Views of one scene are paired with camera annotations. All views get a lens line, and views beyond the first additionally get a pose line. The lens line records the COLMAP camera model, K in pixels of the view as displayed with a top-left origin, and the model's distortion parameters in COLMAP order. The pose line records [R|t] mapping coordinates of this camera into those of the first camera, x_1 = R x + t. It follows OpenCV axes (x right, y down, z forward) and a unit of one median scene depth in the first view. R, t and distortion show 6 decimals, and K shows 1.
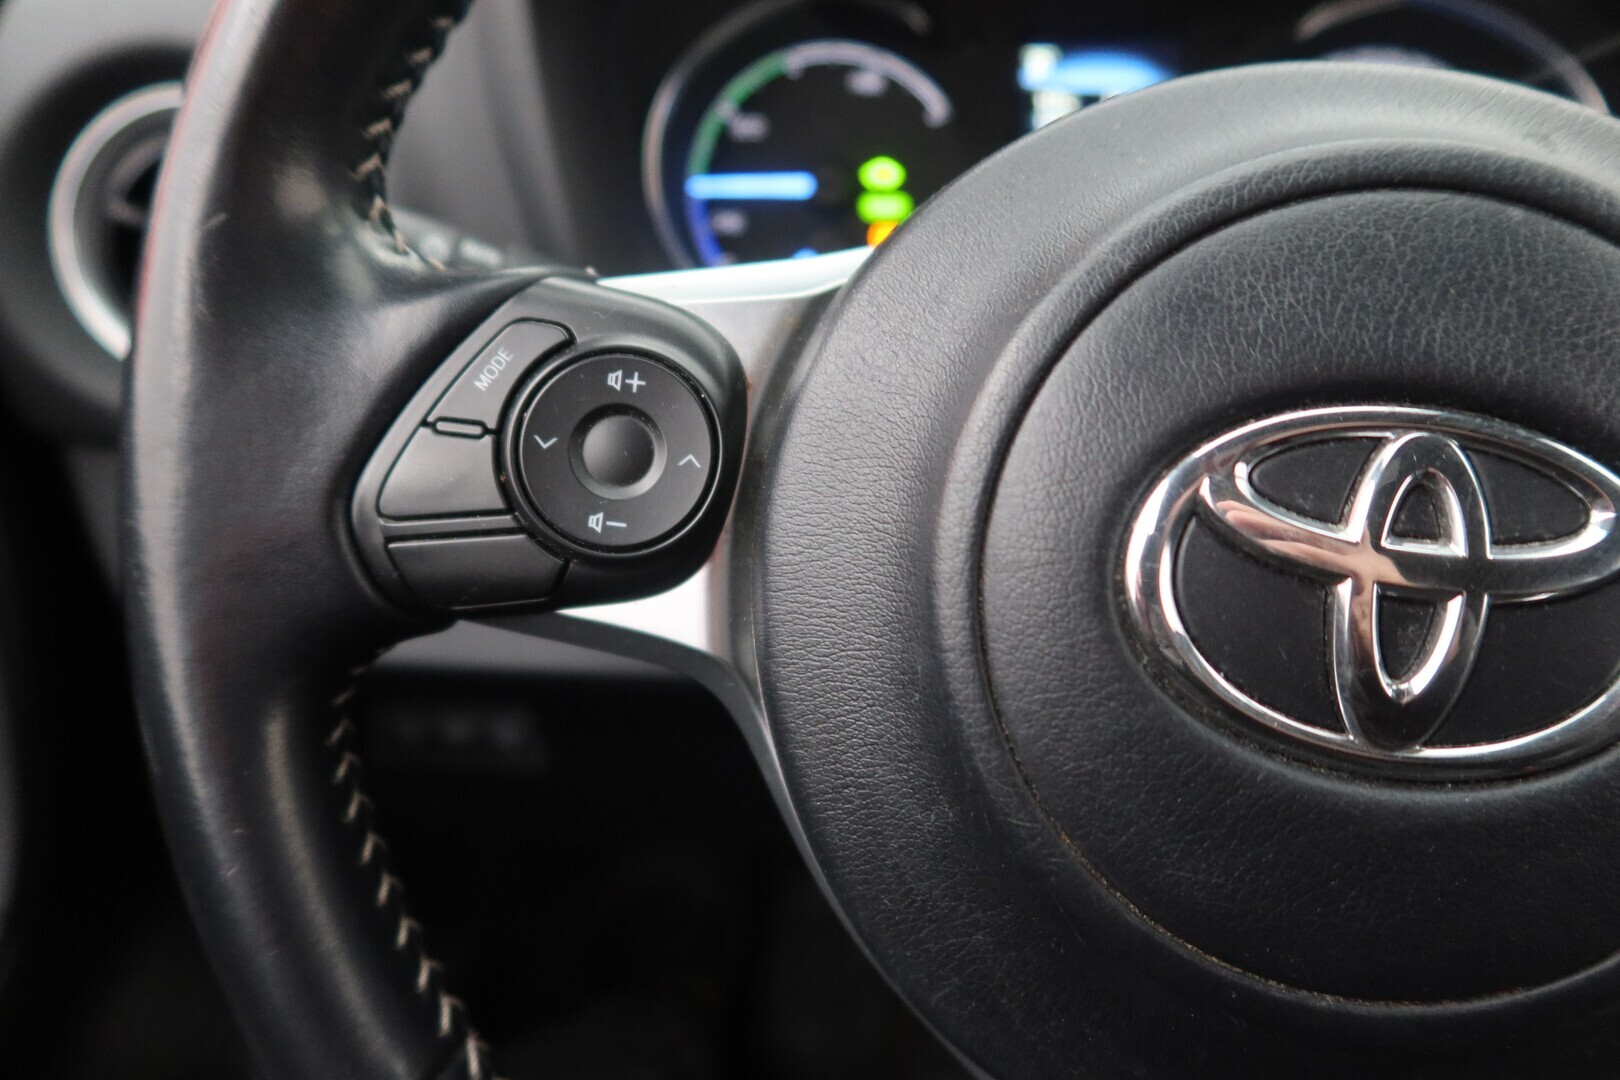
lens RADIAL K [[1138.8, 0, 810.3], [0, 1138.8, 540.3], [0, 0, 1]] dist [-0.012784, -0.010877]
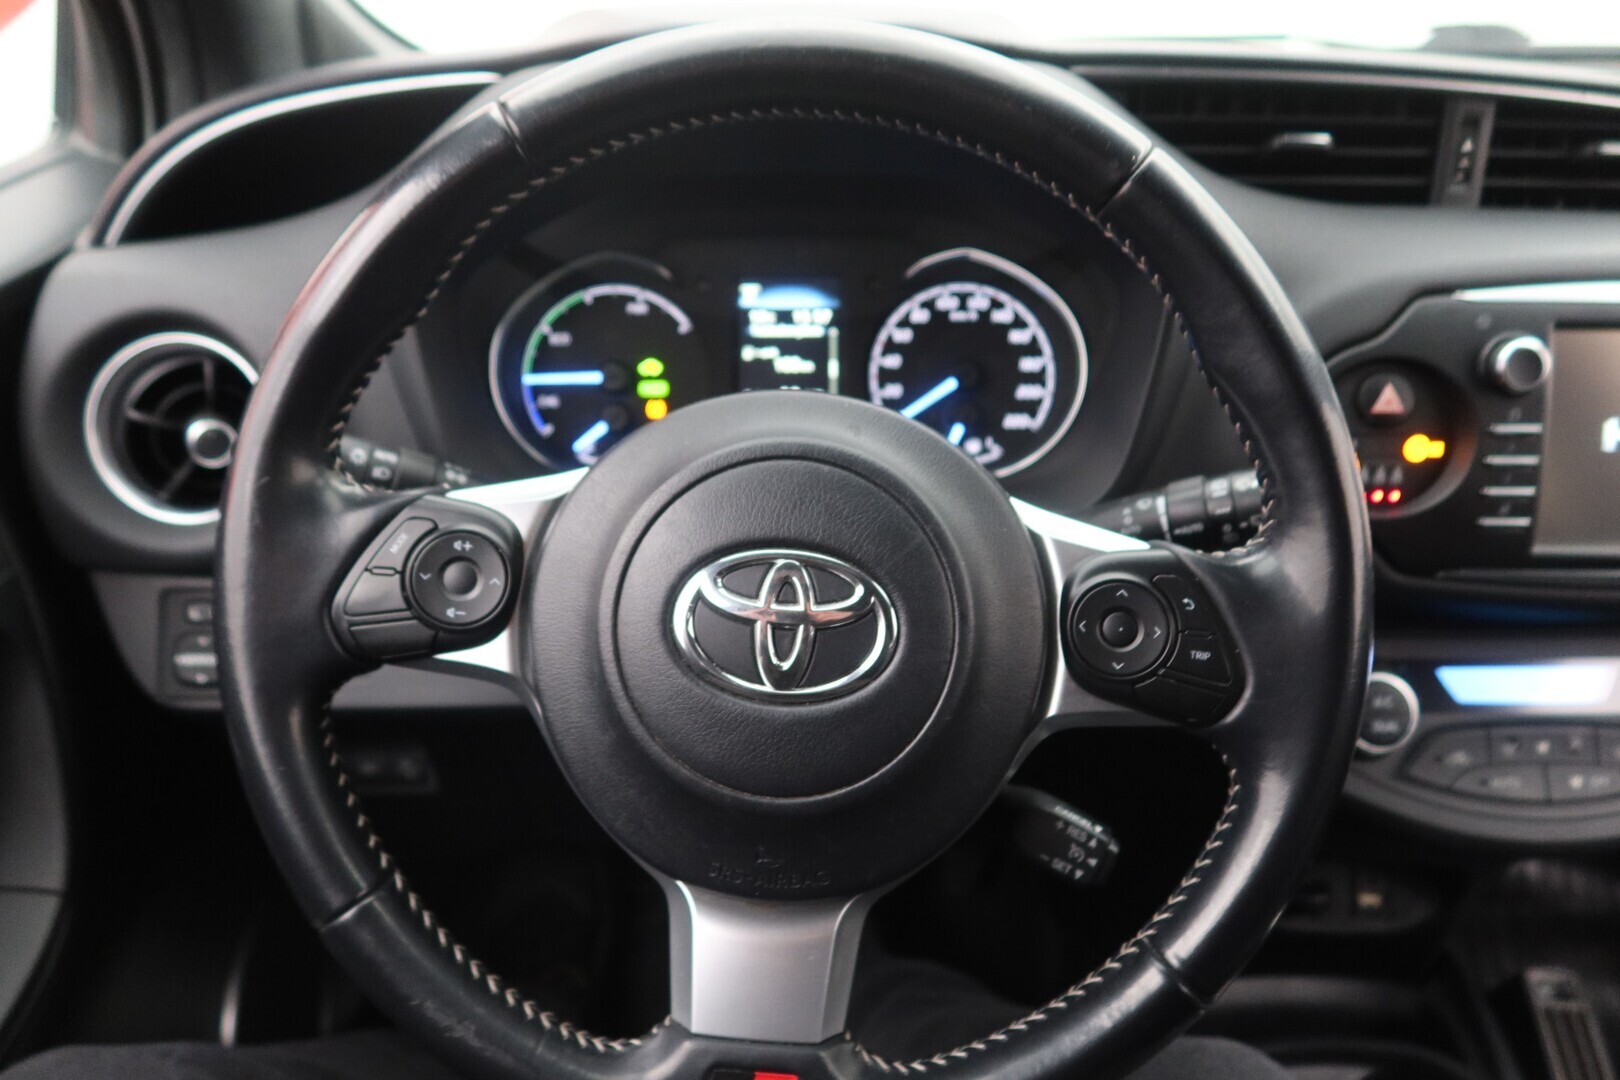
lens RADIAL K [[1138.8, 0, 804.2], [0, 1138.8, 535.7], [0, 0, 1]] dist [-0.012784, -0.010877]
pose [[0.995323, -0.044590, 0.085697, 0.290416], [0.049546, 0.997167, -0.056601, -0.005997], [-0.082931, 0.060583, 0.994712, -1.165438]]
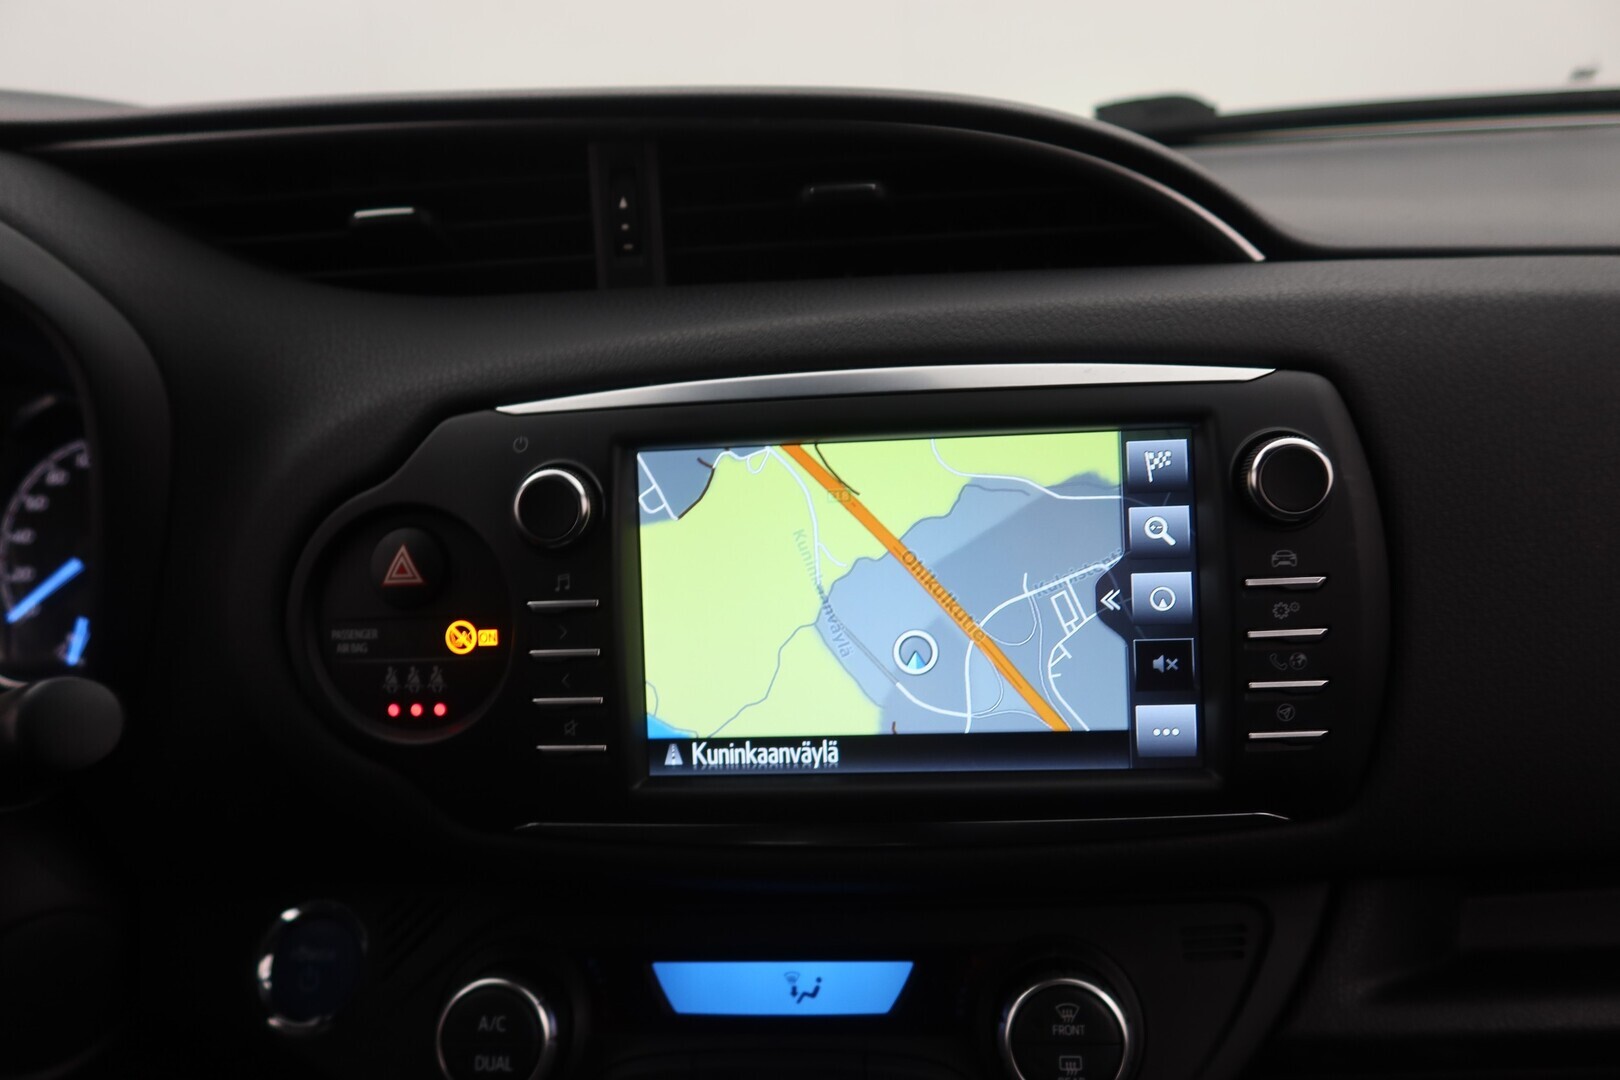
lens RADIAL K [[1138.8, 0, 800.3], [0, 1138.8, 542.6], [0, 0, 1]] dist [-0.012784, -0.010877]
pose [[0.997214, -0.073806, -0.010793, 2.742652], [0.070165, 0.977275, -0.200027, -0.045449], [0.025310, 0.198712, 0.979731, -0.325160]]
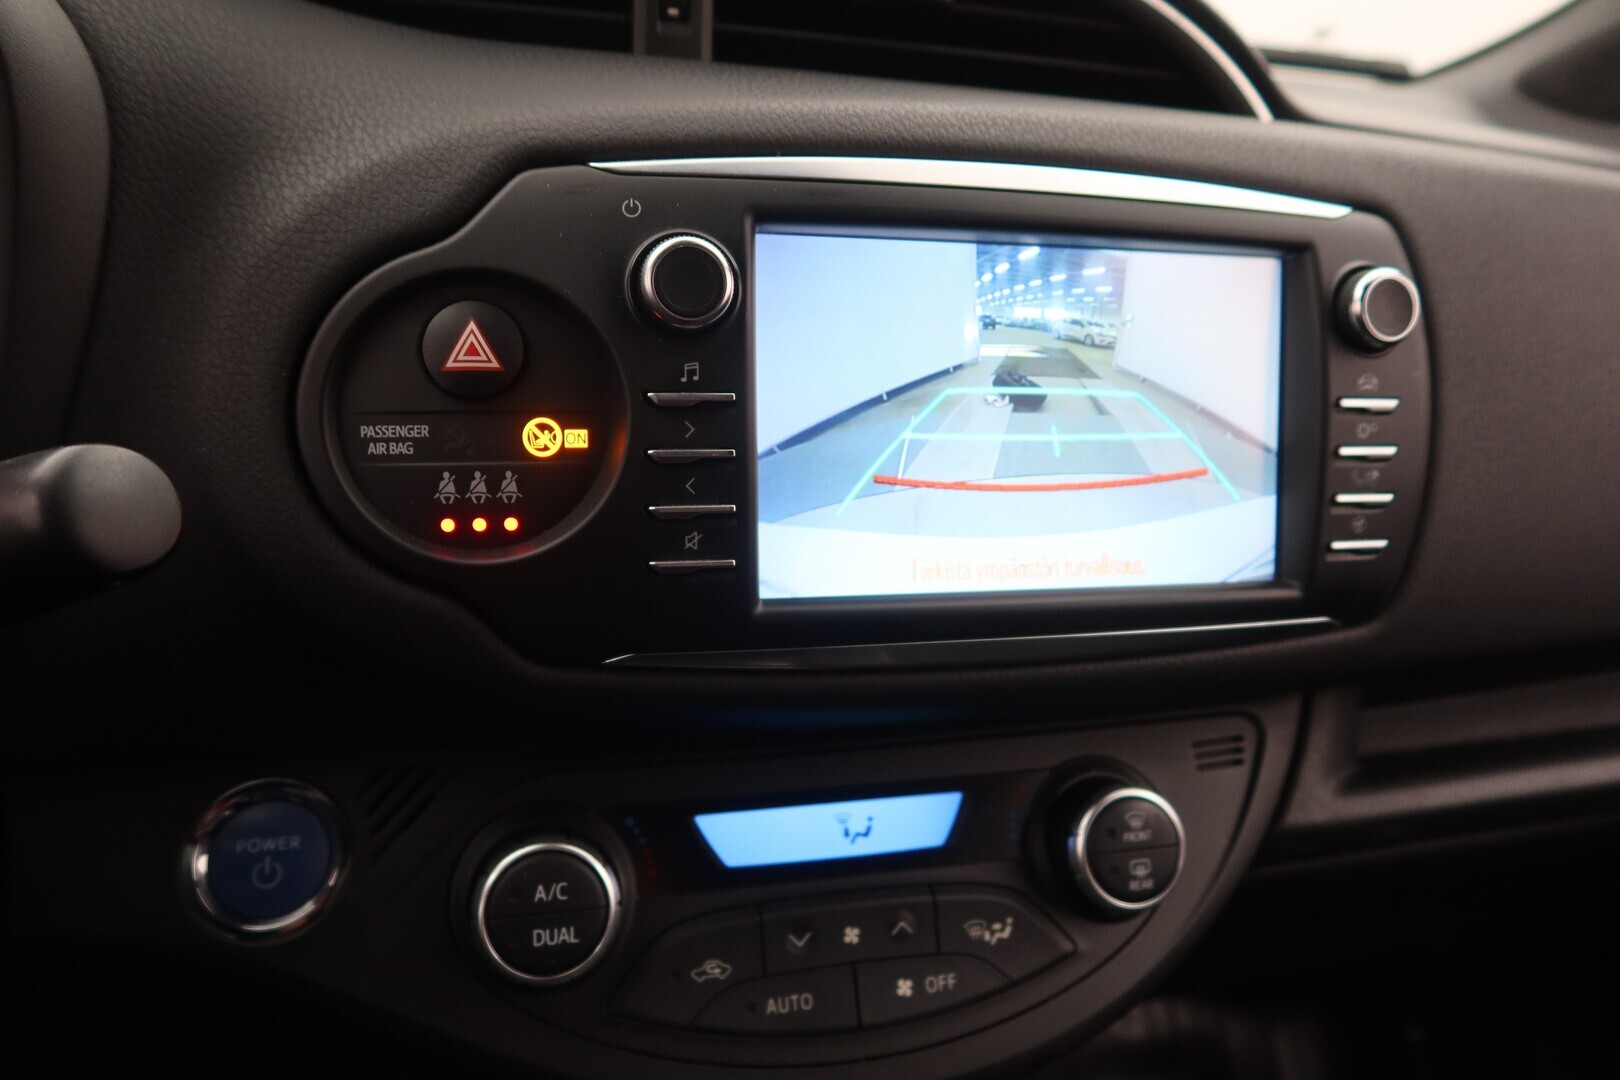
lens RADIAL K [[1138.8, 0, 808.9], [0, 1138.8, 546.5], [0, 0, 1]] dist [-0.012784, -0.010877]
pose [[0.938393, -0.066995, 0.339014, 1.924984], [0.108936, 0.988358, -0.106219, 0.052222], [-0.327951, 0.136605, 0.934766, -0.026802]]
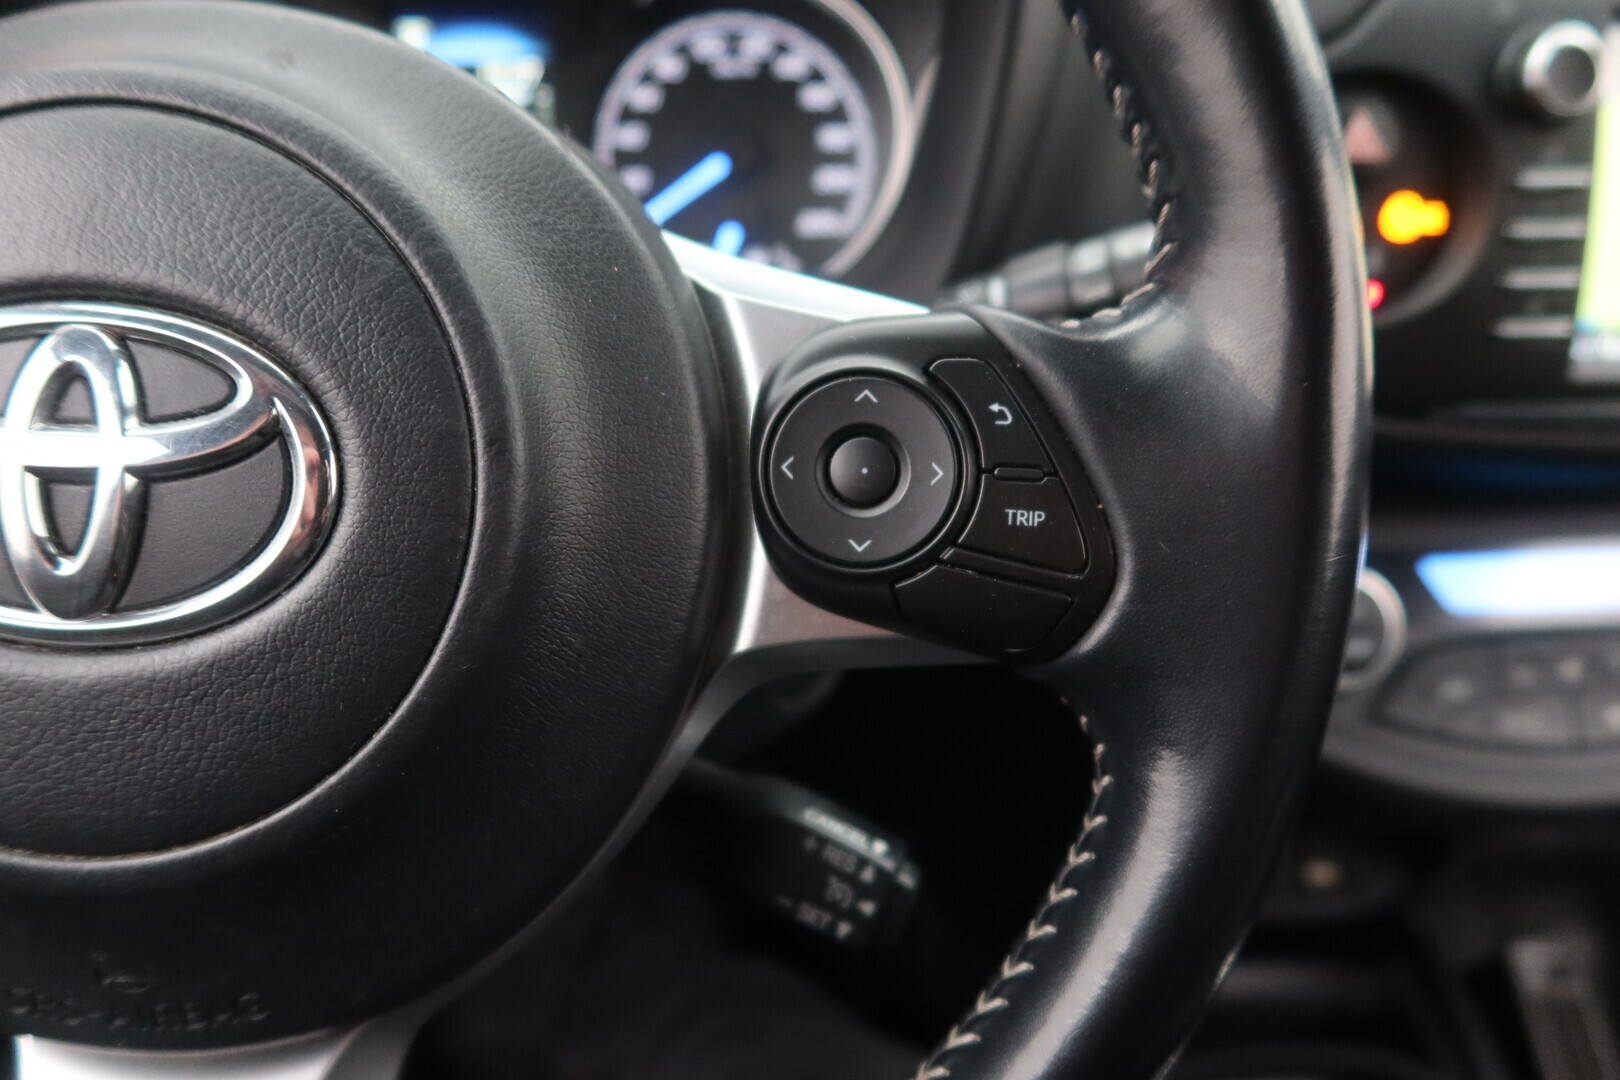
lens RADIAL K [[1138.8, 0, 804.7], [0, 1138.8, 552.6], [0, 0, 1]] dist [-0.012784, -0.010877]
pose [[0.987116, -0.084059, 0.136144, 0.841737], [0.083031, 0.996459, 0.013219, 0.130260], [-0.136773, -0.001745, 0.990601, -0.126530]]
